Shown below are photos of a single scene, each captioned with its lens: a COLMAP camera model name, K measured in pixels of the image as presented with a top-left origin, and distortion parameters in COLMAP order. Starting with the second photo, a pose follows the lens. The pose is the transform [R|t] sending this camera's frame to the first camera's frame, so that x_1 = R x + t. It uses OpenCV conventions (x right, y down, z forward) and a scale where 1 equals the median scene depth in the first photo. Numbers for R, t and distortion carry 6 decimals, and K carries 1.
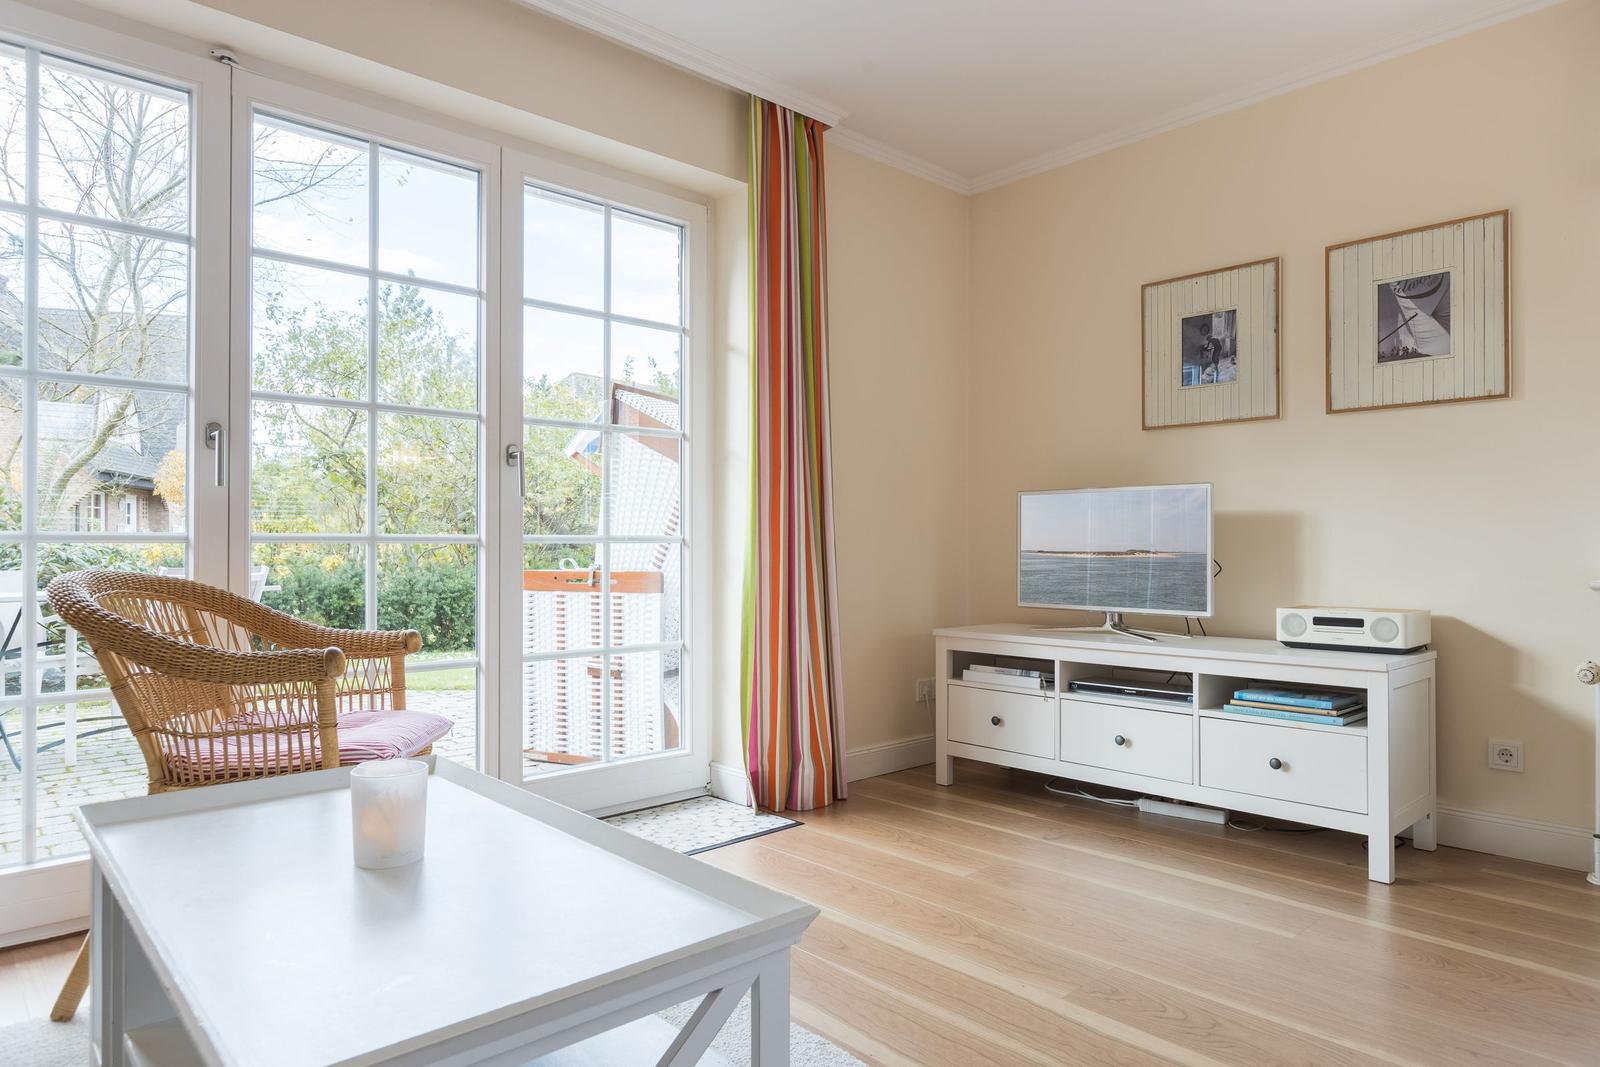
lens RADIAL K [[1001.2, 0, 811.3], [0, 1001.2, 534.1], [0, 0, 1]] dist [0.009243, -0.002946]
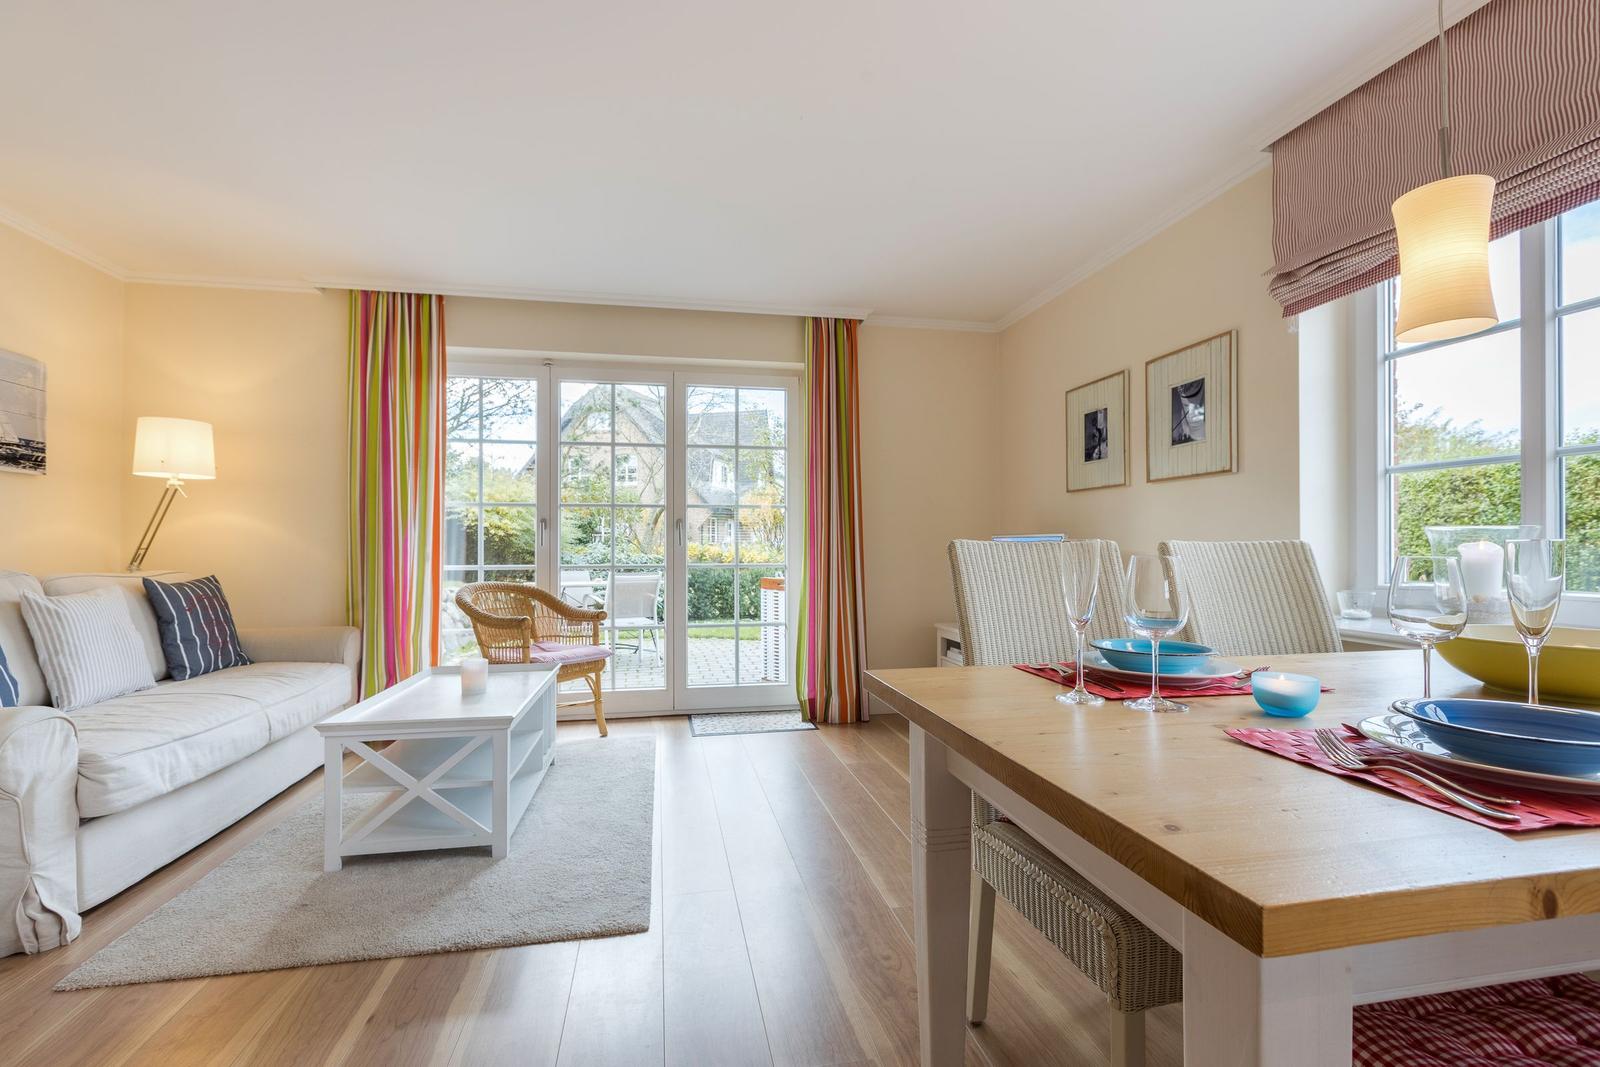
lens RADIAL K [[740.9, 0, 794.3], [0, 740.9, 534.5], [0, 0, 1]] dist [0.003508, 0.000680]
pose [[0.839911, -0.007650, -0.542670, 0.637664], [0.007387, 0.999969, -0.002662, -0.048268], [0.542673, -0.001773, 0.839942, -0.113155]]
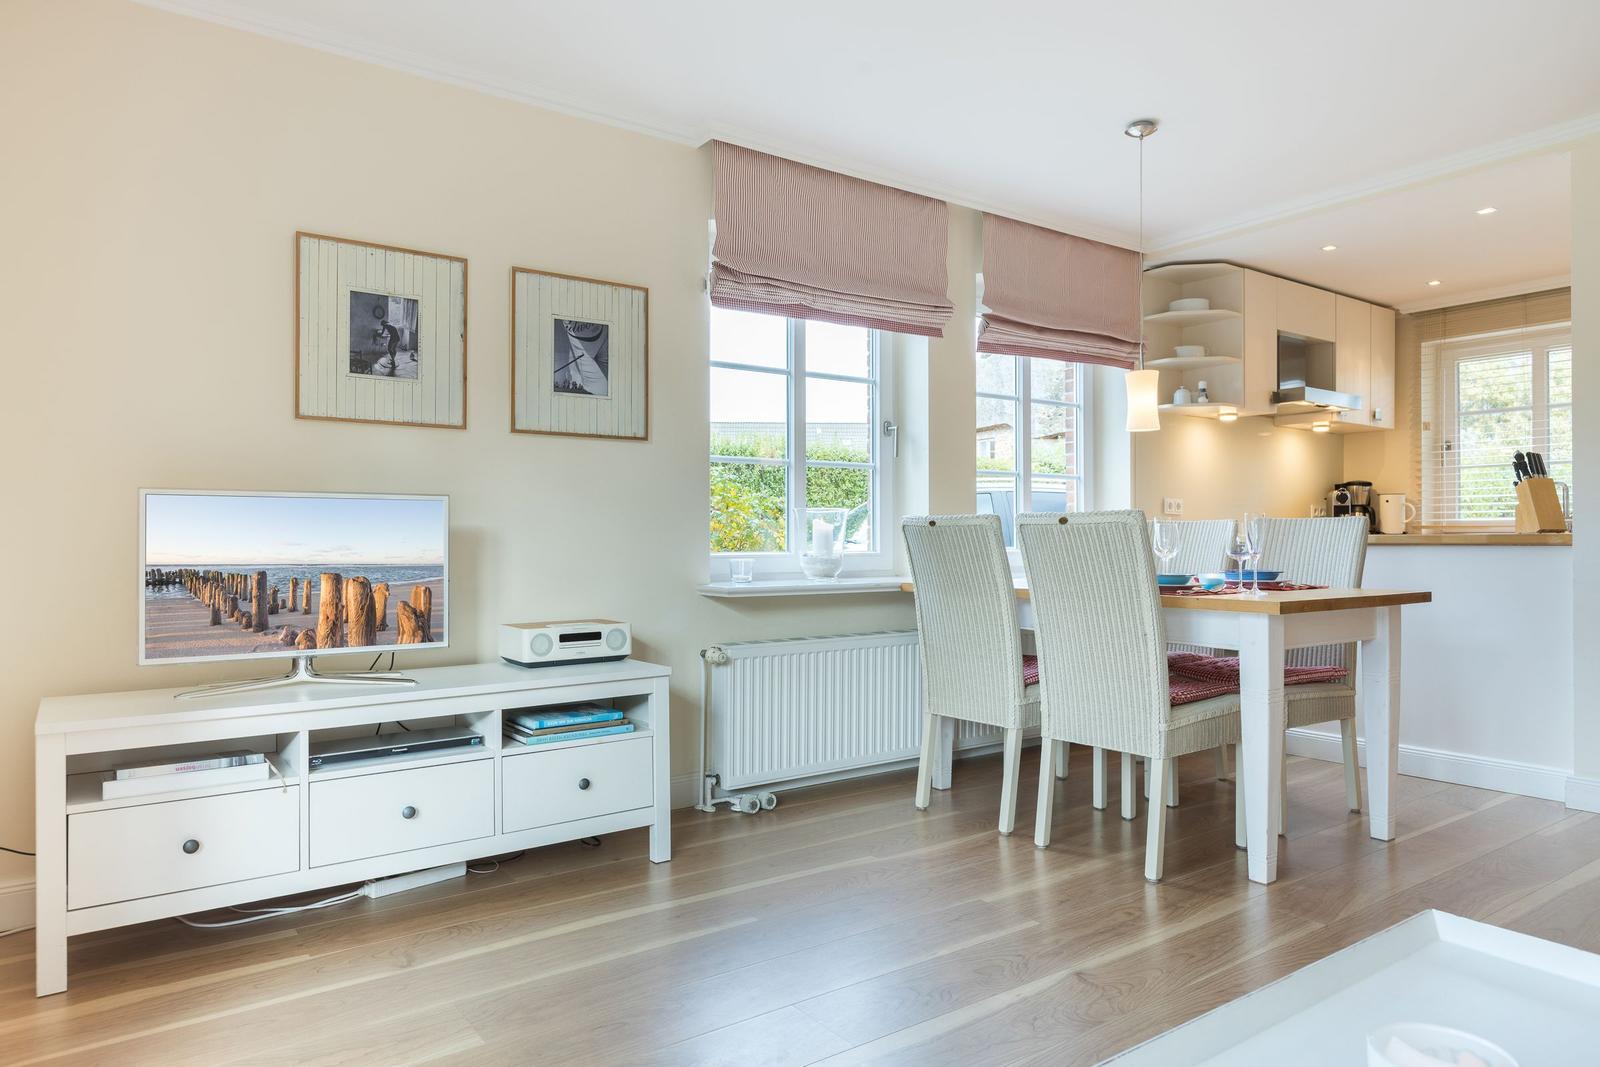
lens RADIAL K [[1001.2, 0, 805.2], [0, 1001.2, 532.9], [0, 0, 1]] dist [0.009243, -0.002946]
pose [[0.132142, 0.008068, 0.991198, -0.427244], [-0.009174, 0.999934, -0.006916, -0.014316], [-0.991188, -0.008180, 0.132207, 0.556865]]
